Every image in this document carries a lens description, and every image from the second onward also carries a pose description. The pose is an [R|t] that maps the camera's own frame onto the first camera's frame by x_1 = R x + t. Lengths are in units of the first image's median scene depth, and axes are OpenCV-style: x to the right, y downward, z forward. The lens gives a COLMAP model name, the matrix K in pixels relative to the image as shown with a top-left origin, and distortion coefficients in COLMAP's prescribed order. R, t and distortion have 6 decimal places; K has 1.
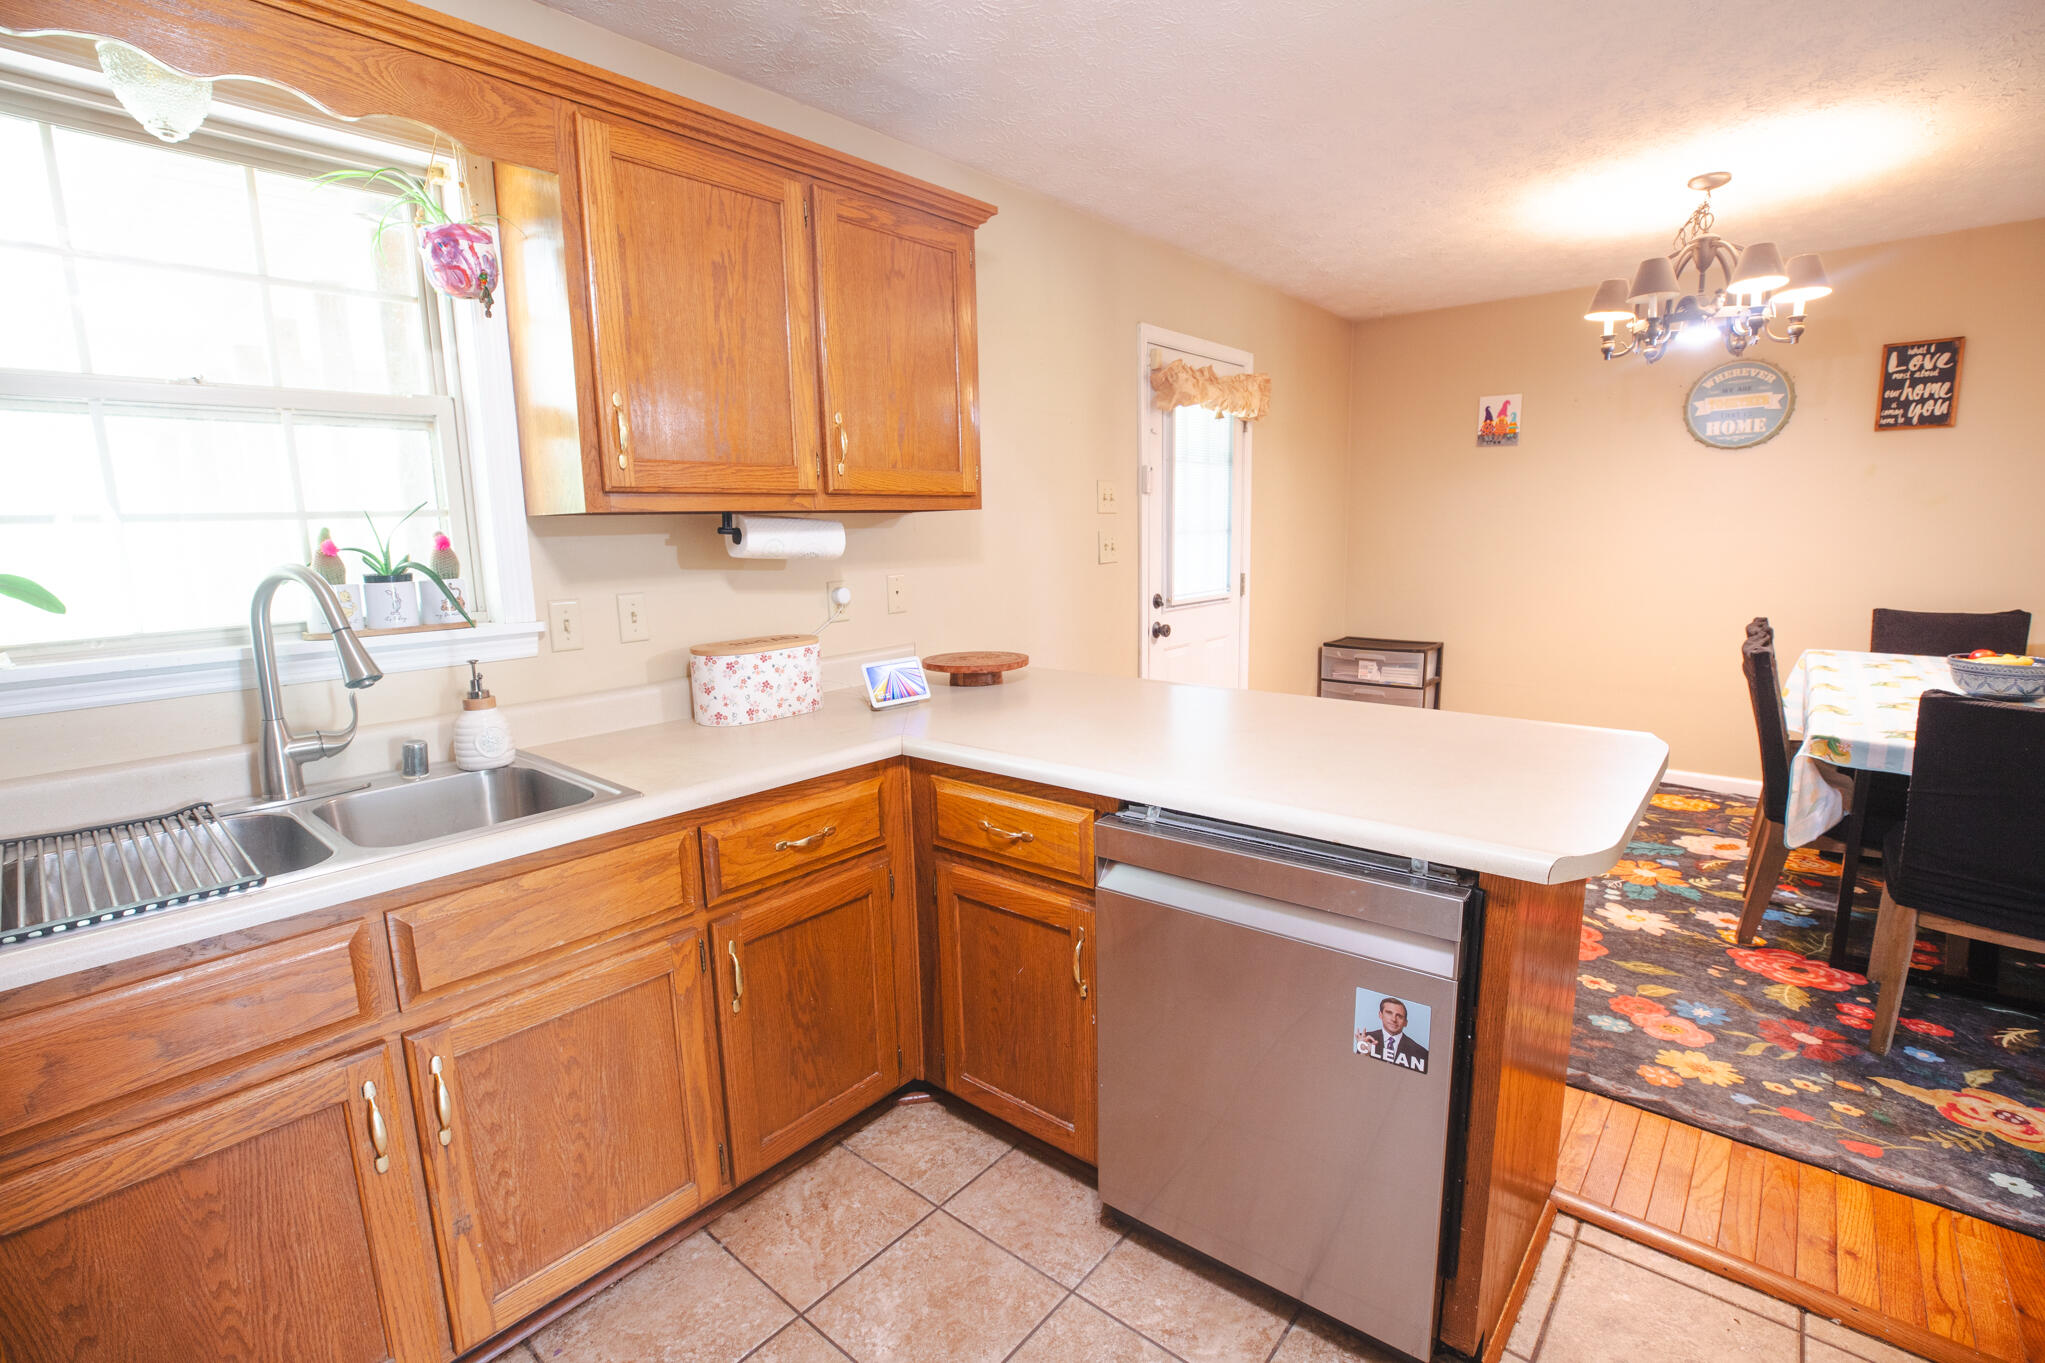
lens RADIAL K [[929.4, 0, 1031.9], [0, 929.4, 680.0], [0, 0, 1]] dist [-0.043984, 0.013941]
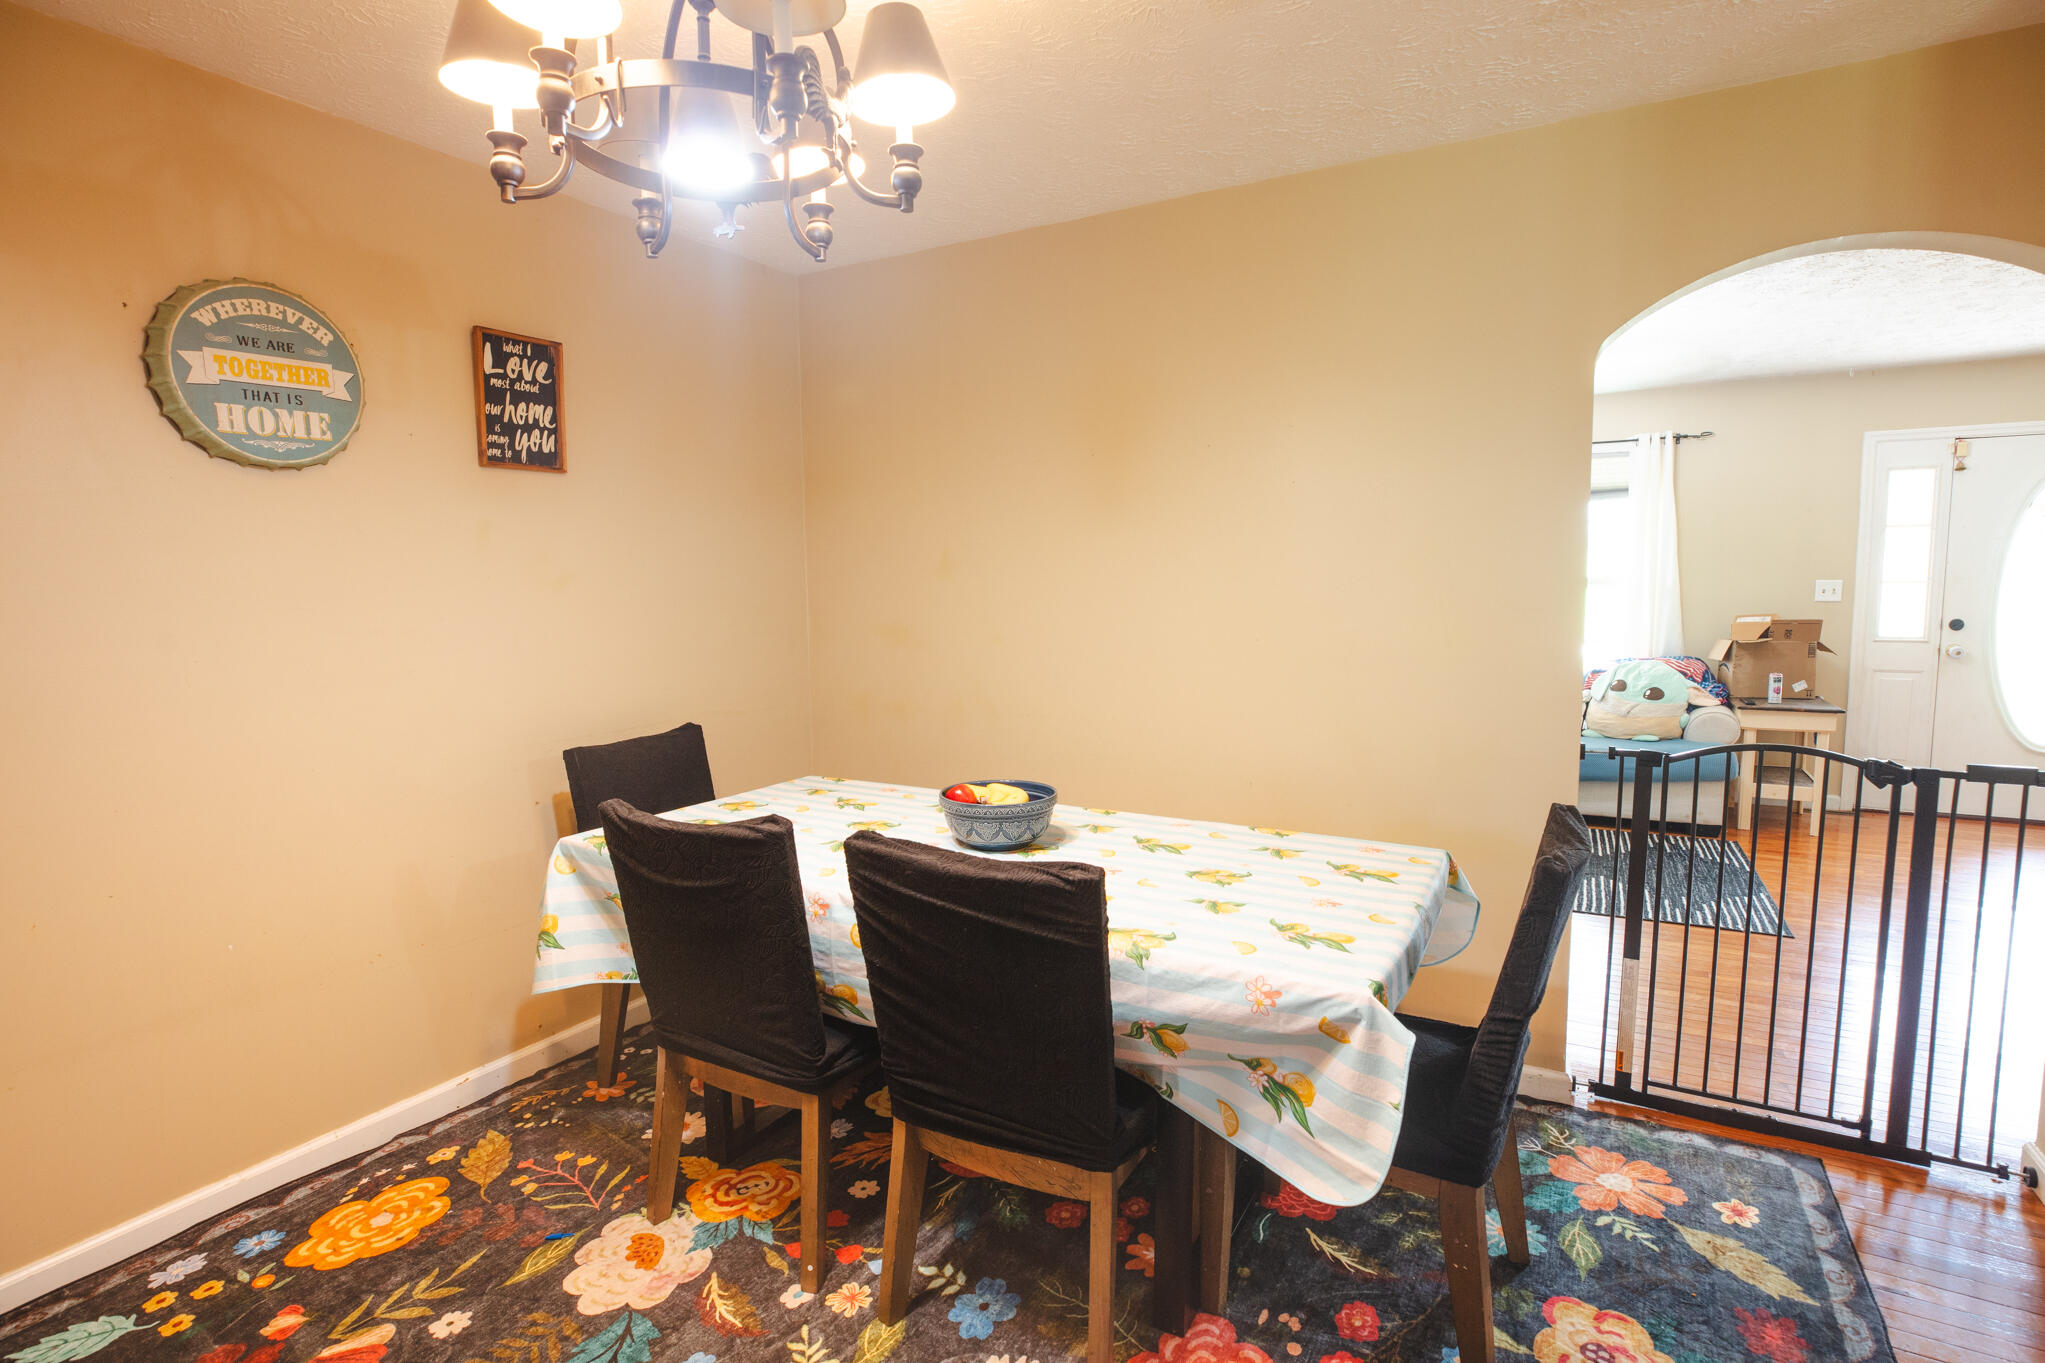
lens RADIAL K [[1008.3, 0, 1022.5], [0, 1008.3, 681.5], [0, 0, 1]] dist [-0.044835, 0.019194]
pose [[-0.176275, -0.076409, 0.981371, 0.203307], [0.182273, 0.977207, 0.108824, -0.142689], [-0.967318, 0.198060, -0.158330, 0.795660]]
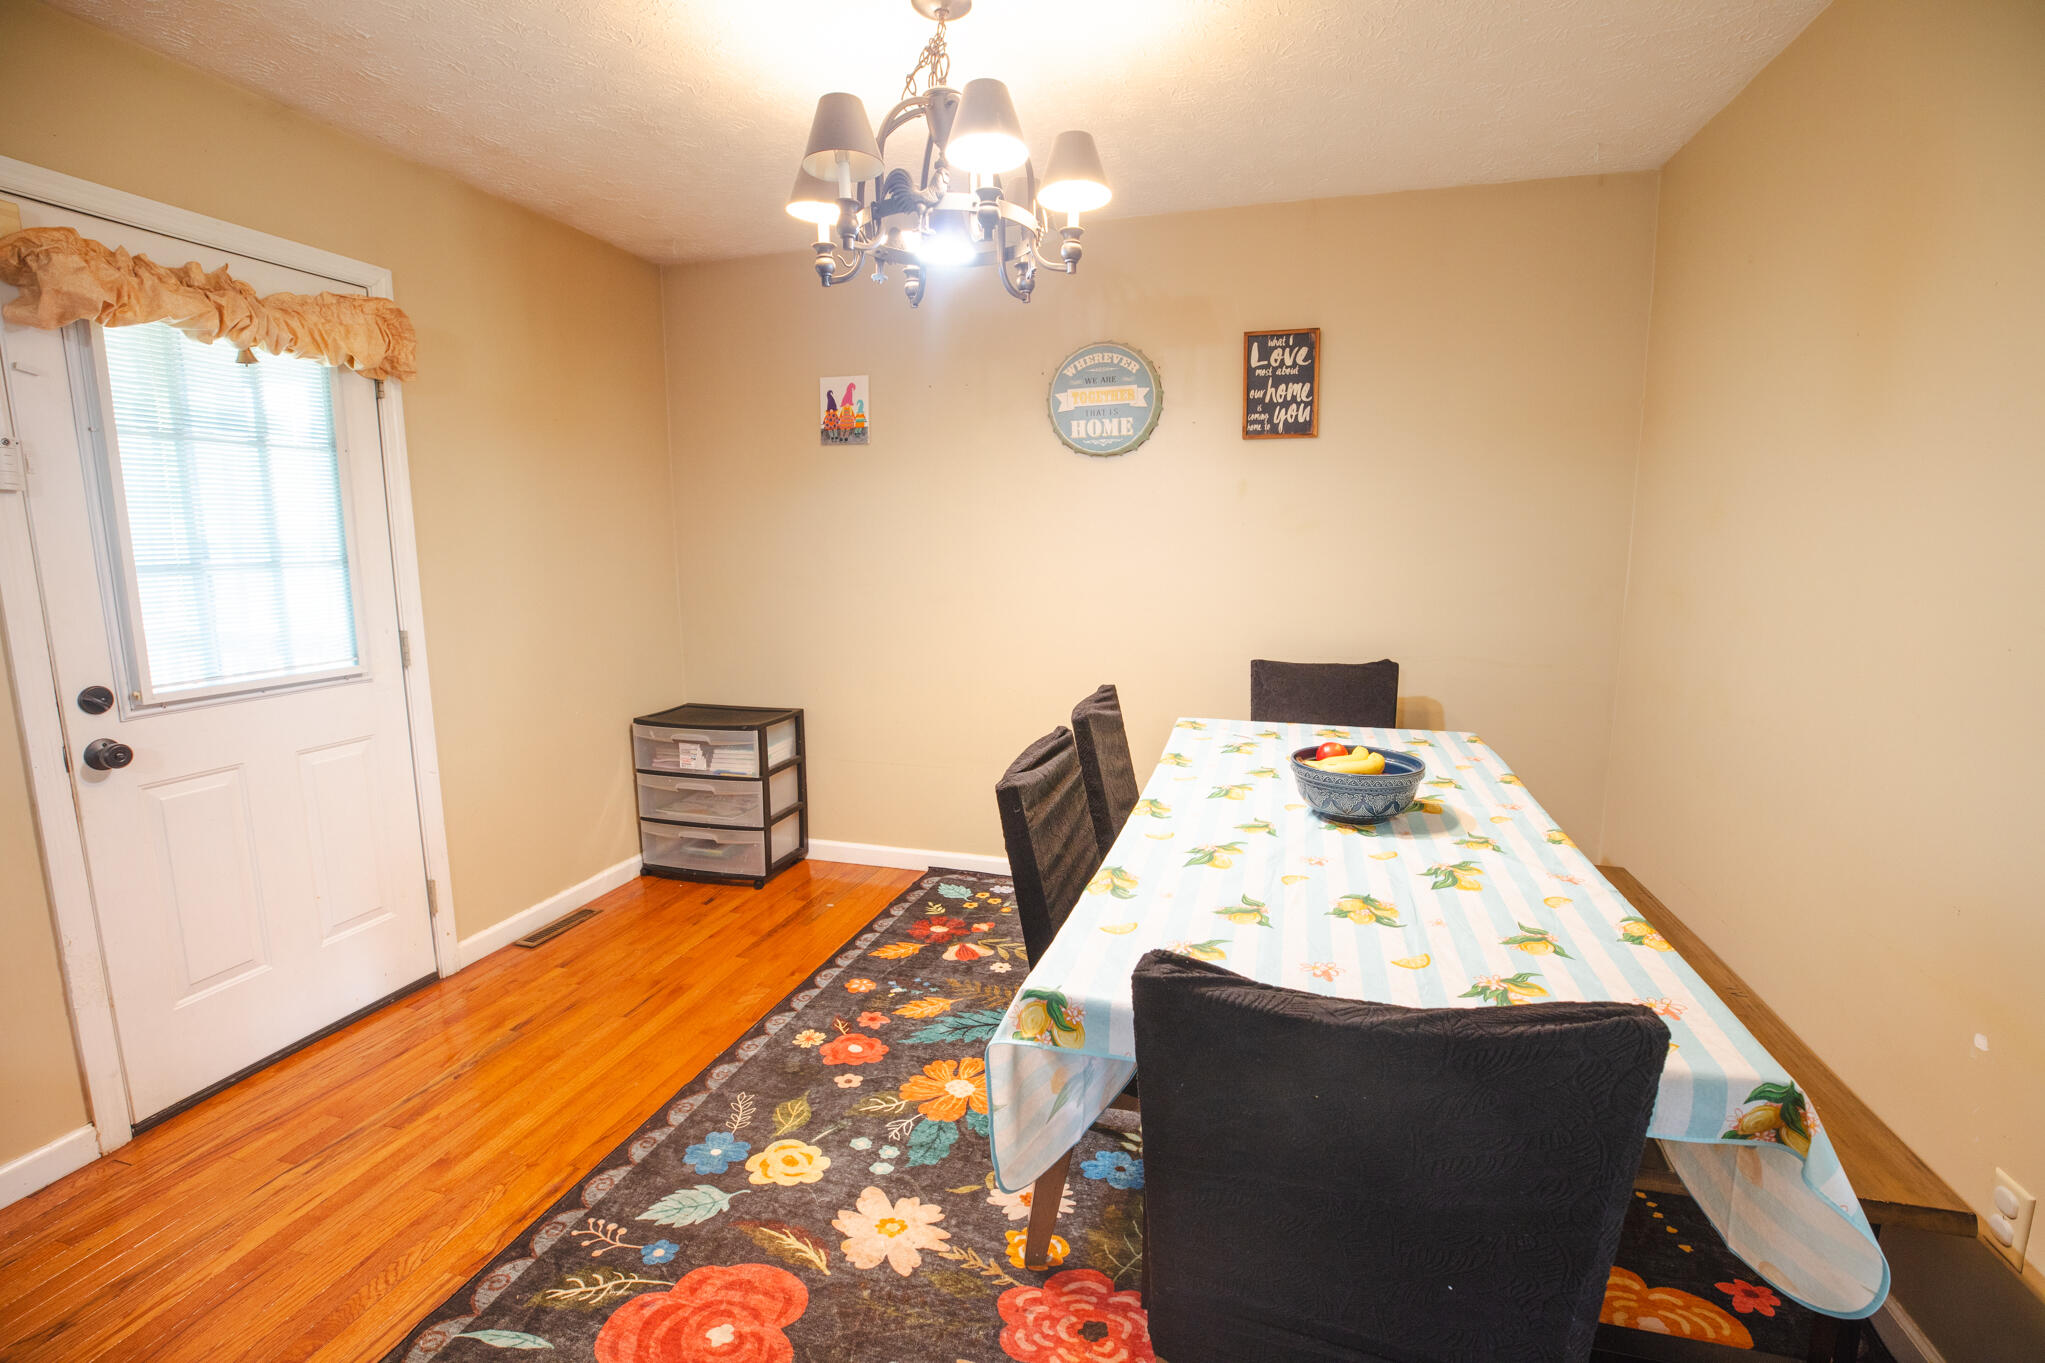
lens RADIAL K [[929.4, 0, 1031.9], [0, 929.4, 680.0], [0, 0, 1]] dist [-0.043984, 0.013941]
pose [[0.910334, -0.046484, 0.411256, 0.418747], [0.054429, 0.998489, -0.007621, -0.065657], [-0.410280, 0.029322, 0.911488, 0.335035]]
